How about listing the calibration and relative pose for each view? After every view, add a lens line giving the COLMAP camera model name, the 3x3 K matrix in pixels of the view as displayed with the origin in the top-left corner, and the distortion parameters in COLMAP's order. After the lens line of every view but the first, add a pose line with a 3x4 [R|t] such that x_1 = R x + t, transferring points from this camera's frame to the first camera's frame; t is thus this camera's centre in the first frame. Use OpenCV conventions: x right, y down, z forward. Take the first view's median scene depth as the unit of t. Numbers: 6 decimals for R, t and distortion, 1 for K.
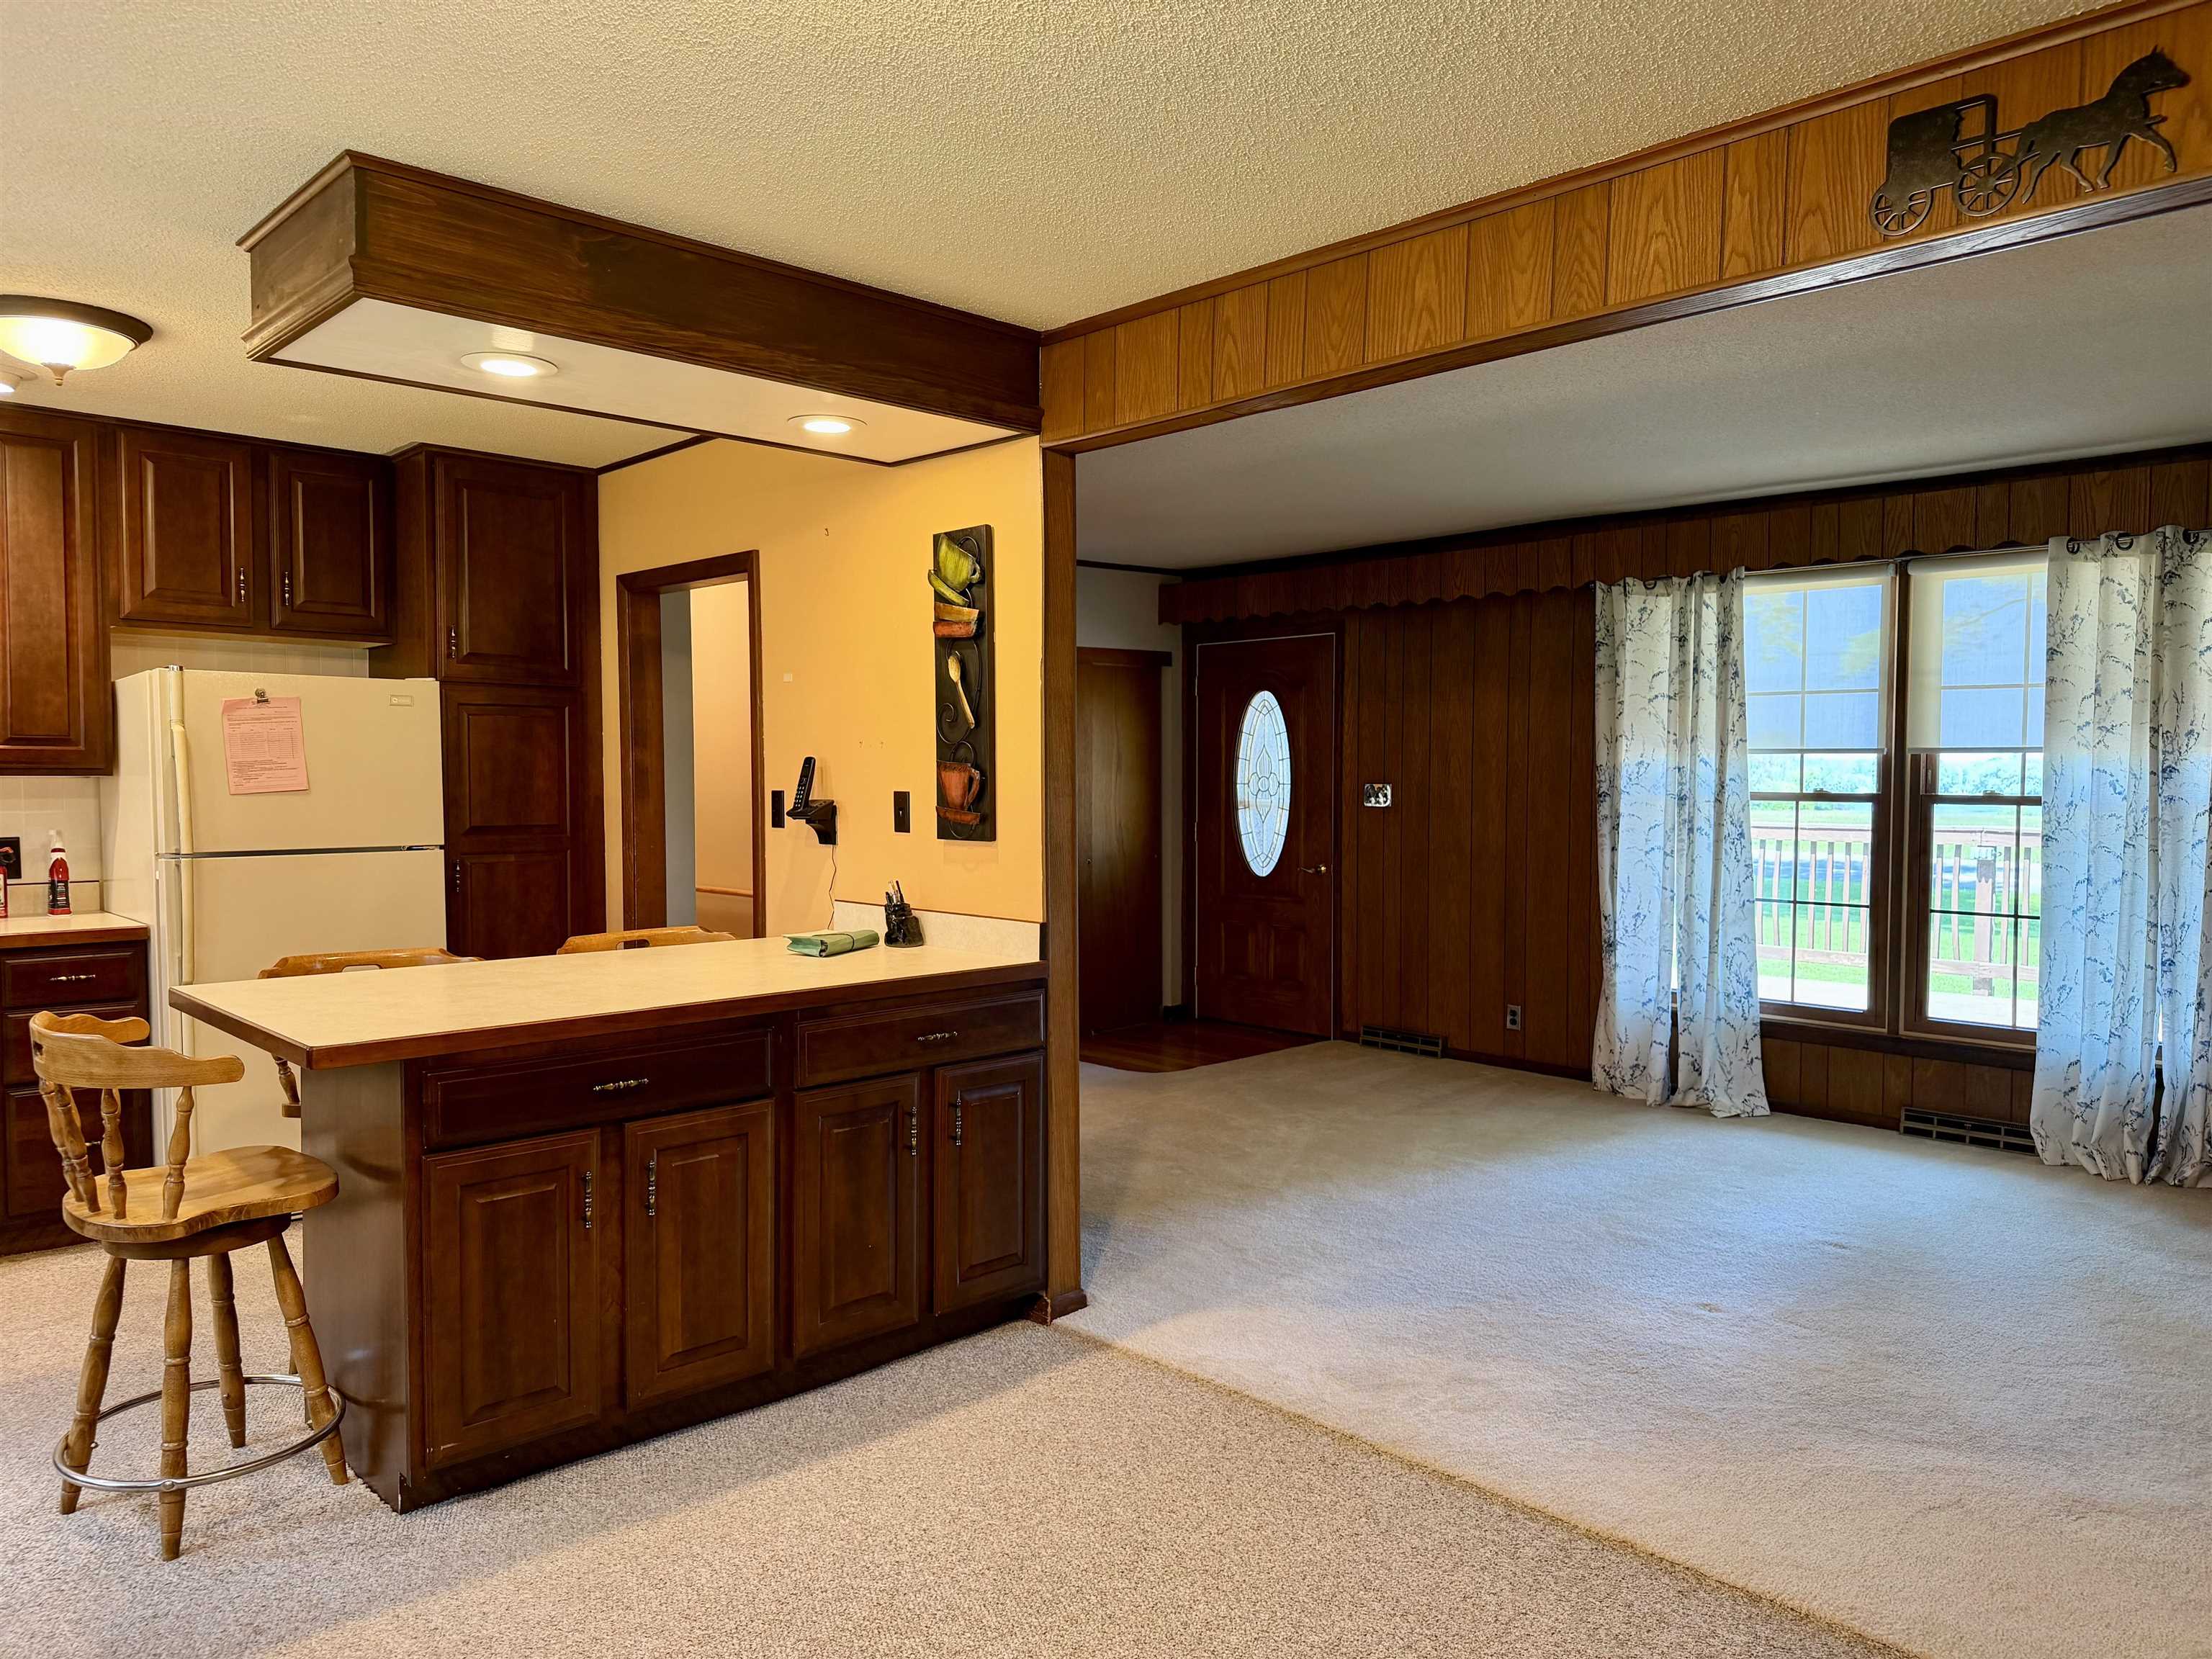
lens RADIAL K [[1558.3, 0, 1103.6], [0, 1558.3, 845.7], [0, 0, 1]] dist [0.094599, -0.136851]
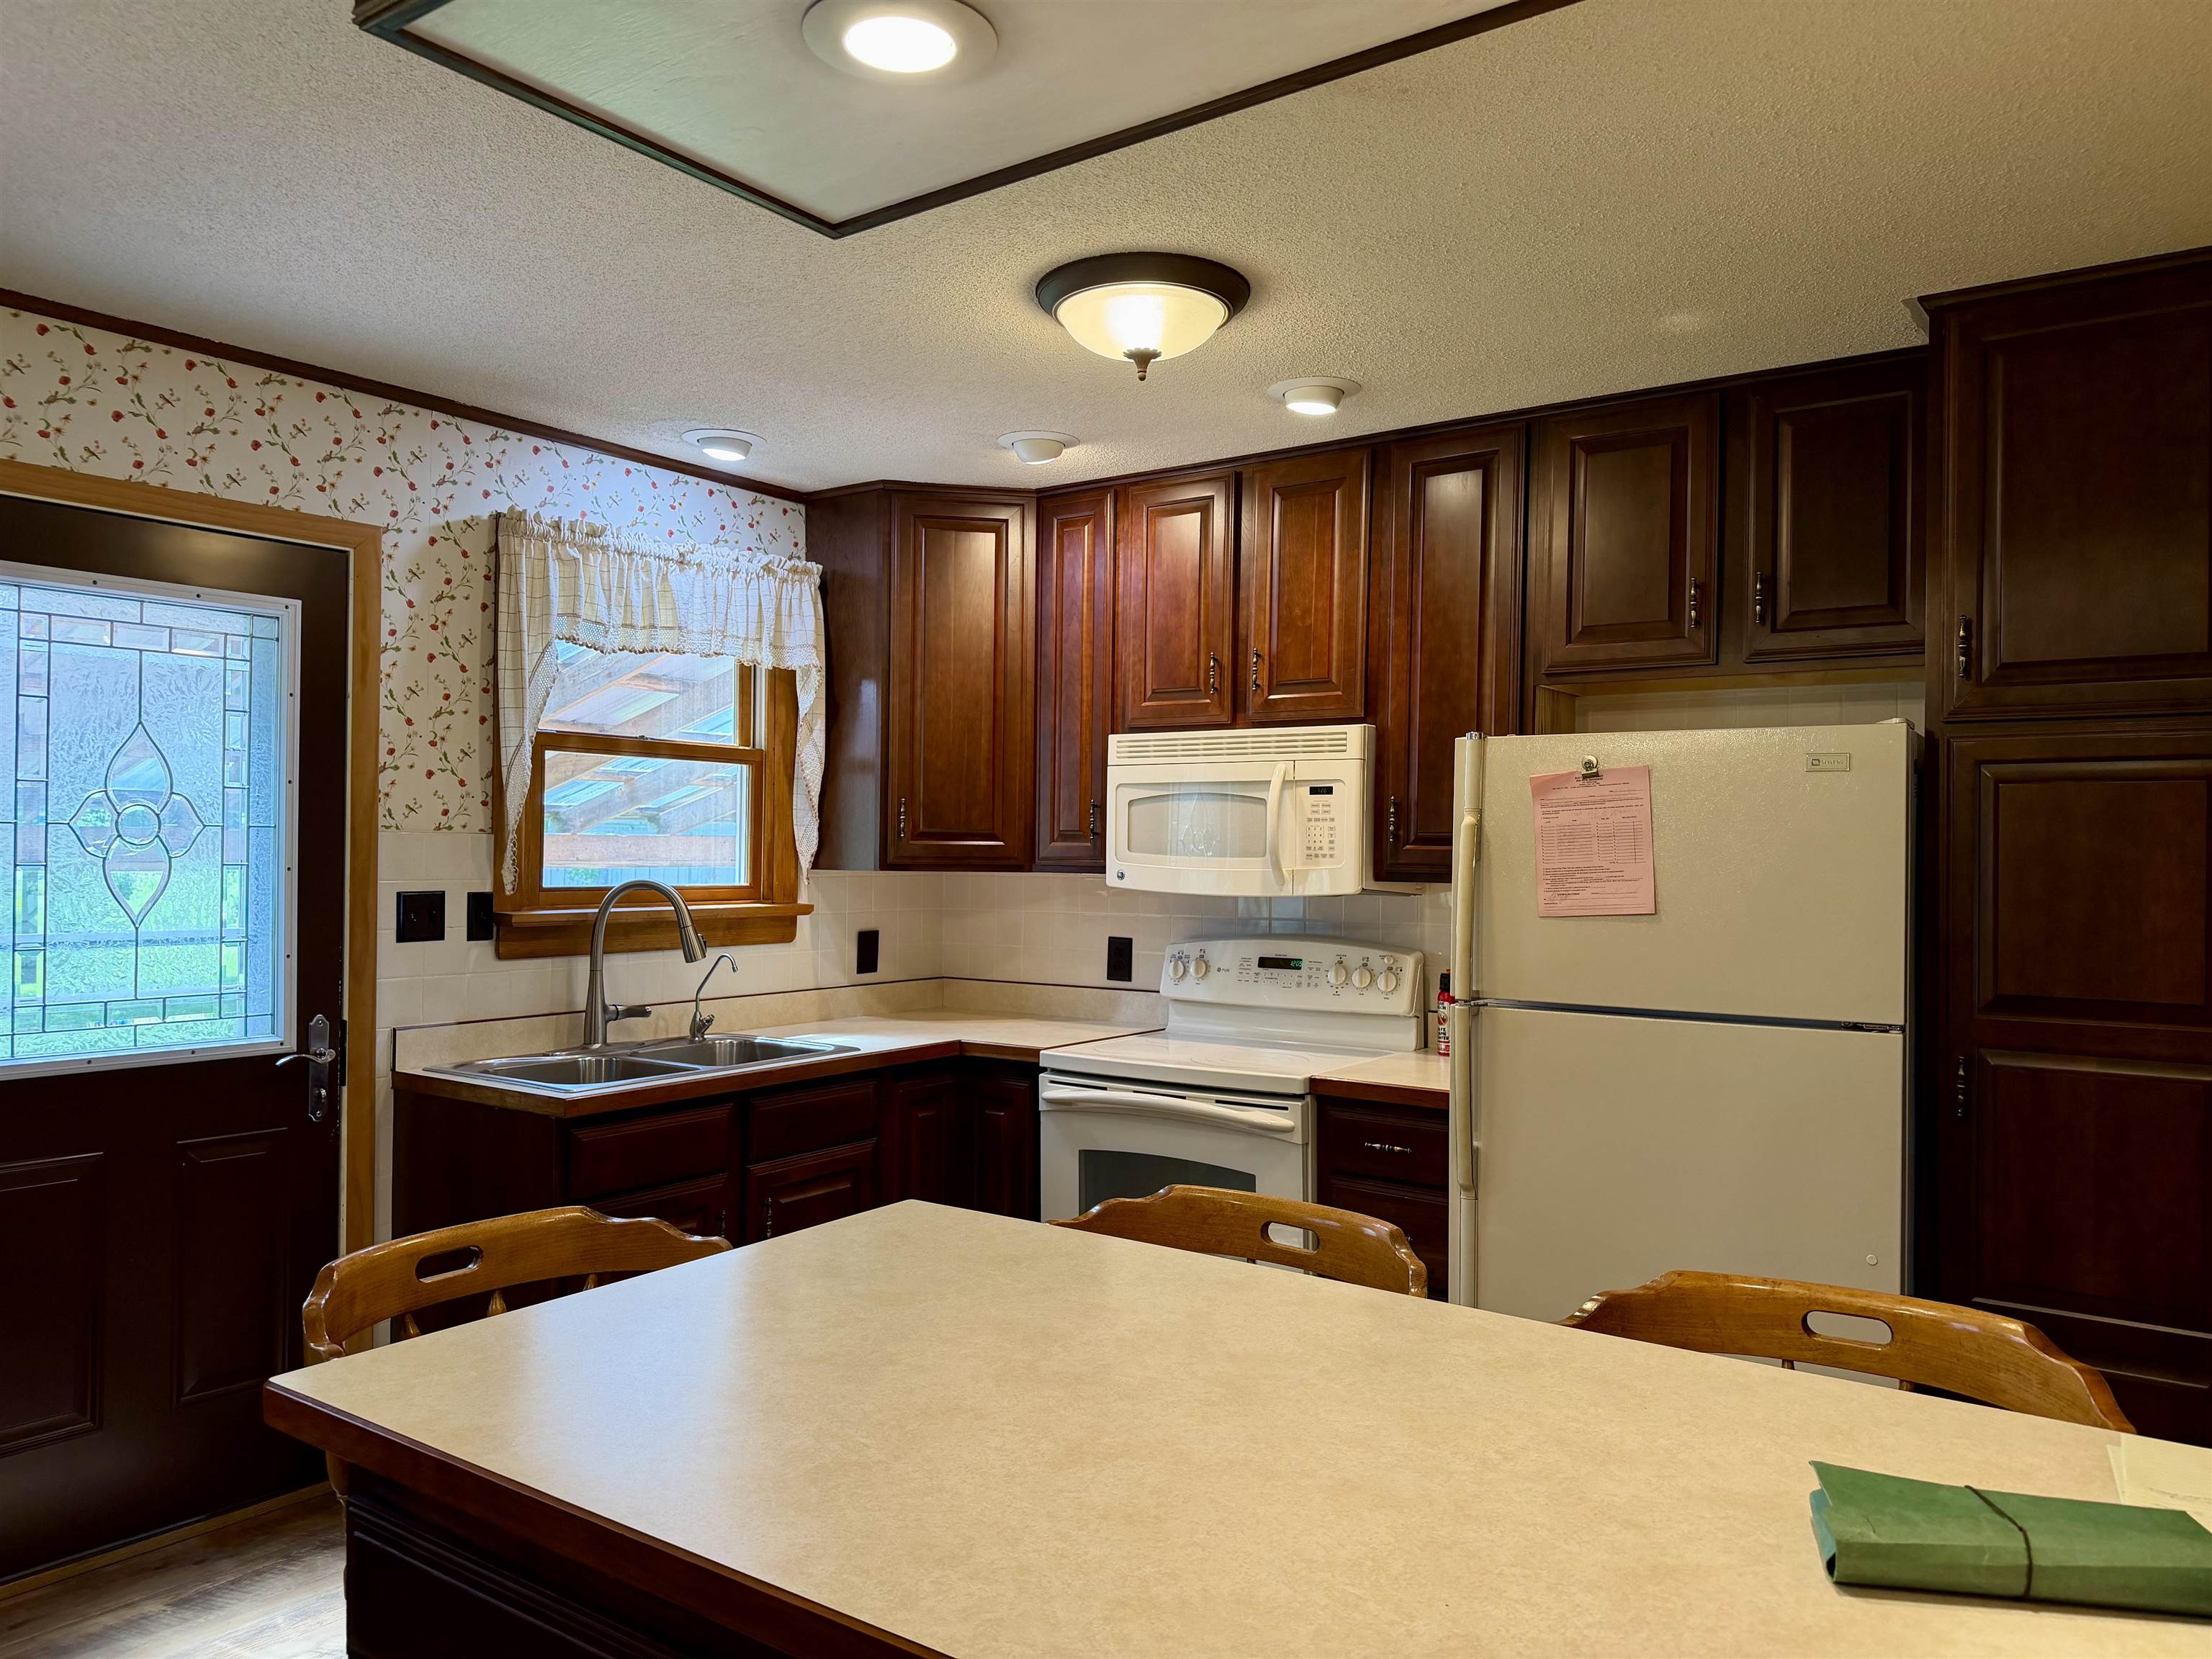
lens RADIAL K [[1549.3, 0, 1091.4], [0, 1549.3, 835.7], [0, 0, 1]] dist [0.108631, -0.152320]
pose [[0.157008, -0.010664, -0.987540, 0.070538], [-0.054808, 0.998307, -0.019494, -0.041287], [0.986075, 0.057186, 0.156157, 0.673801]]
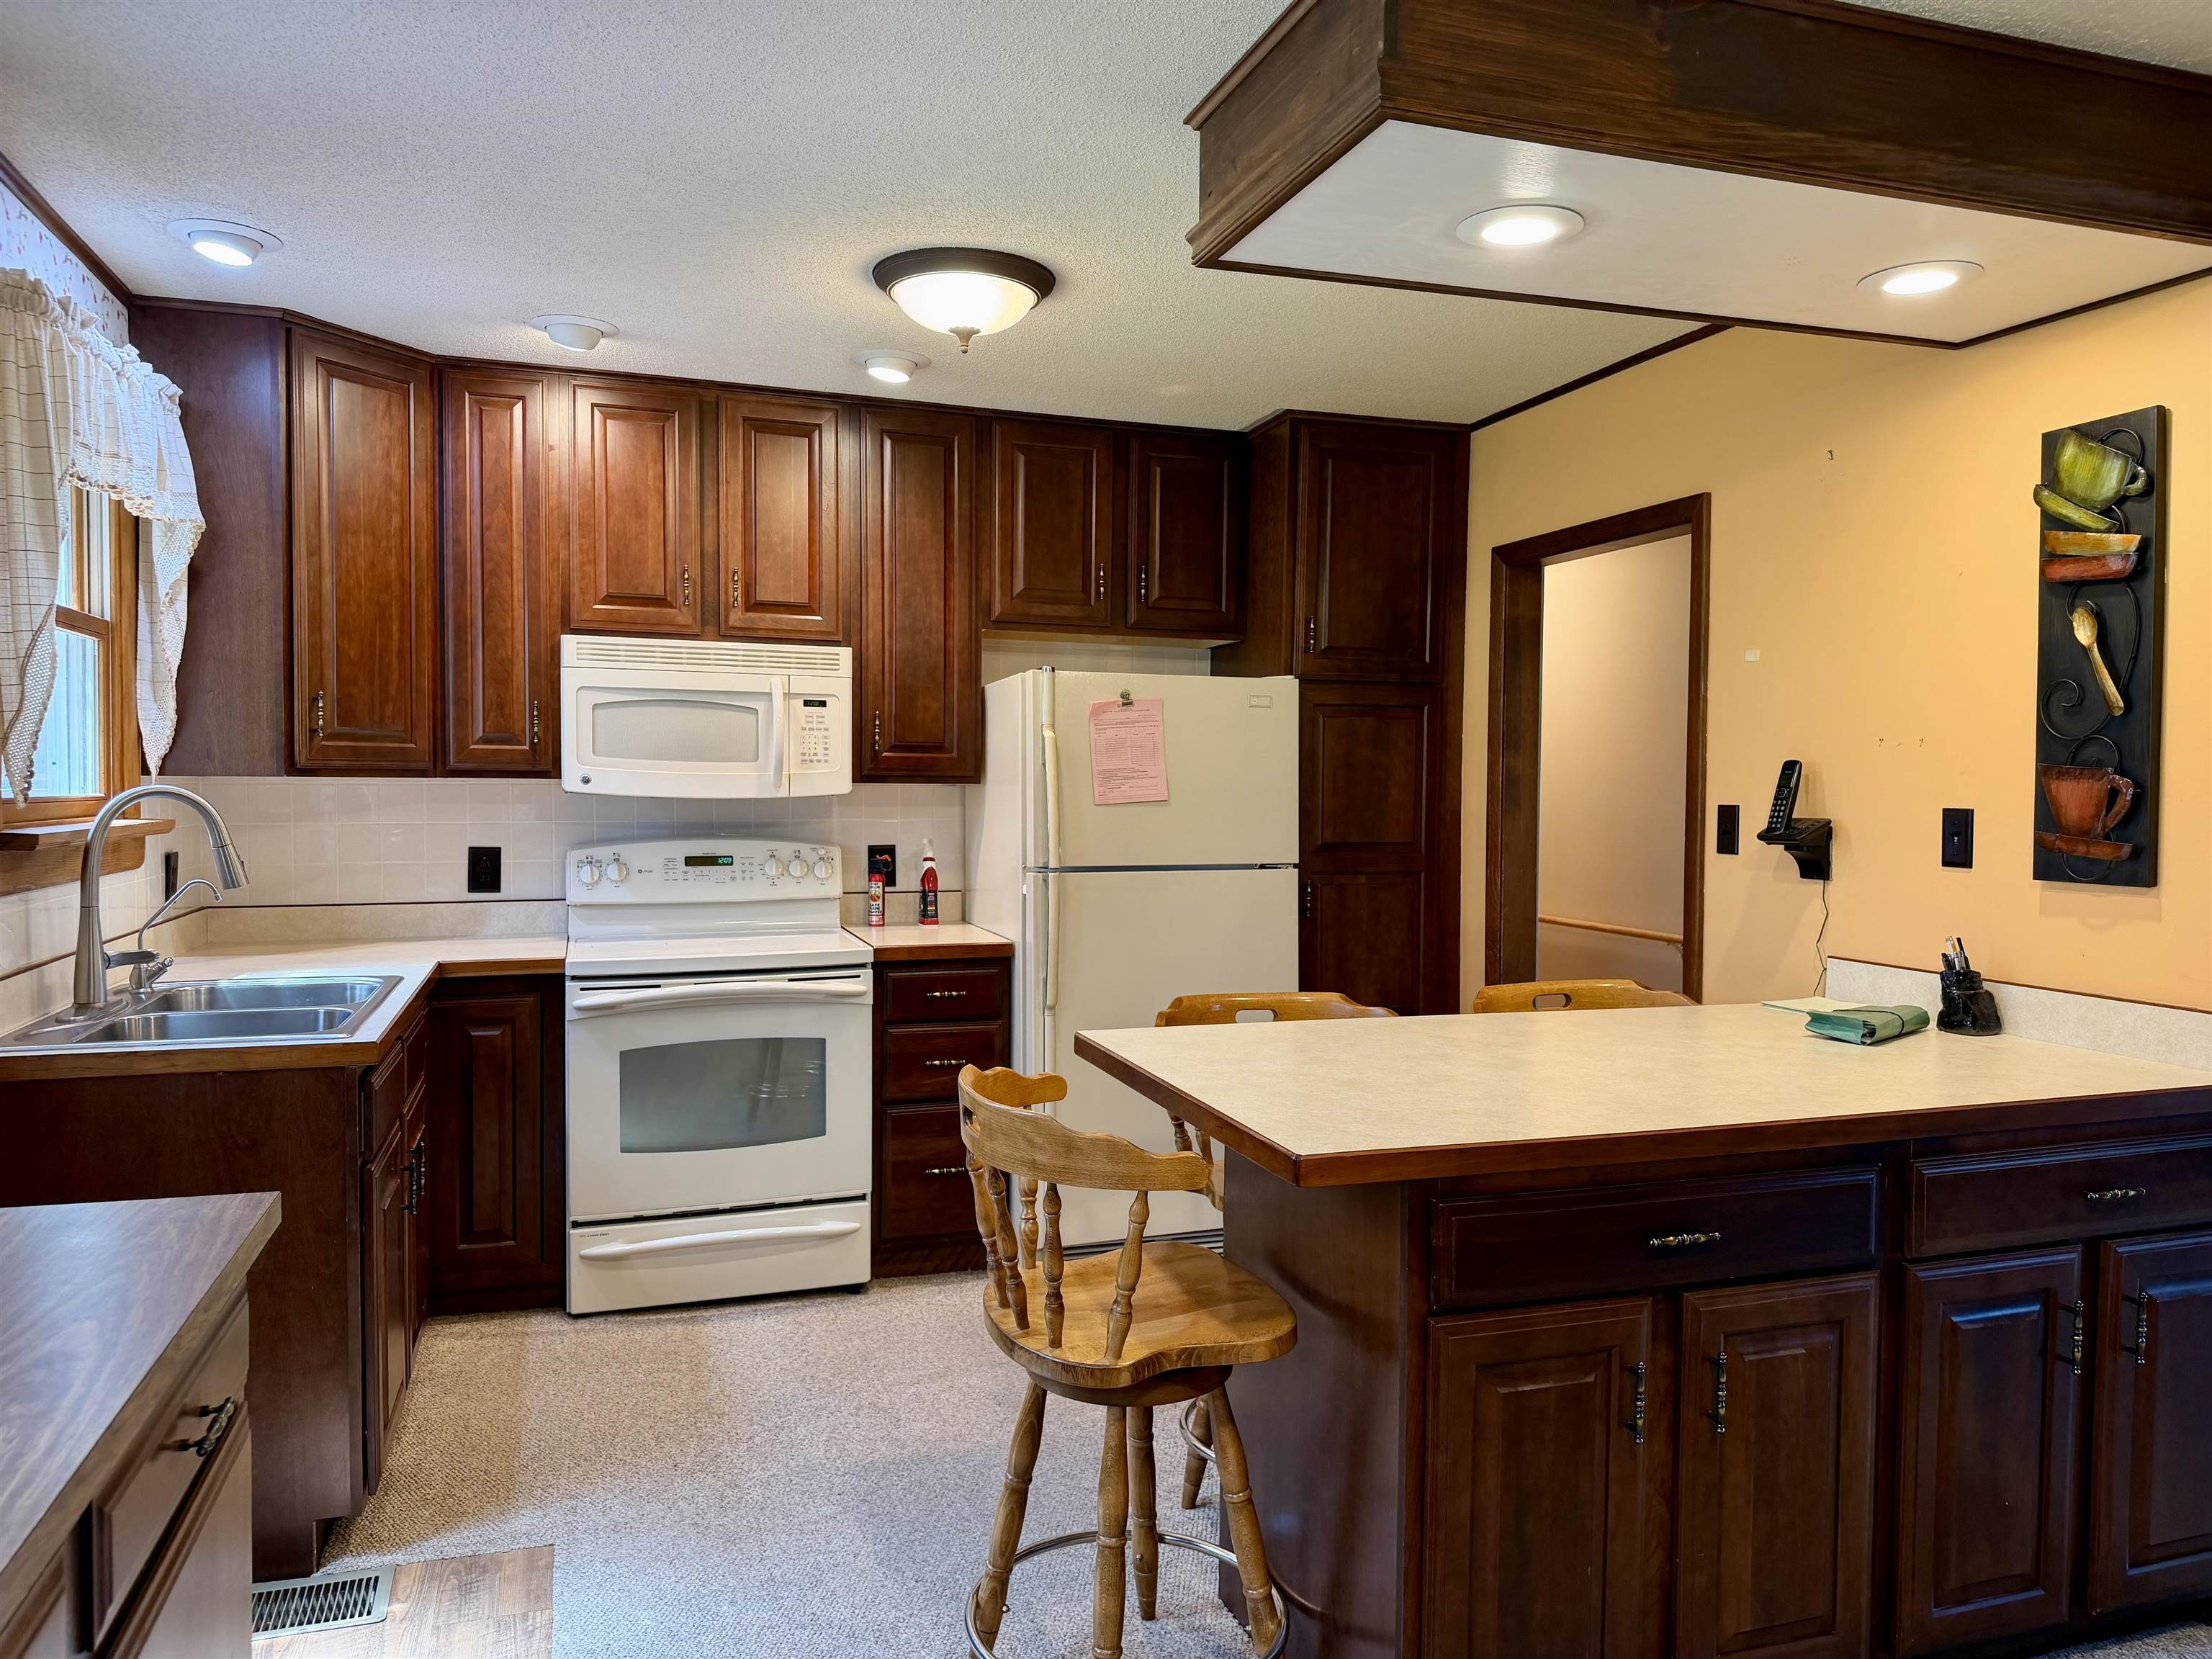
lens RADIAL K [[1577.5, 0, 1107.3], [0, 1577.5, 849.2], [0, 0, 1]] dist [0.091186, -0.165673]
pose [[0.905507, 0.022478, -0.423735, -0.146156], [-0.024492, 0.999700, 0.000692, -0.006822], [0.423623, 0.009751, 0.905786, 0.159430]]
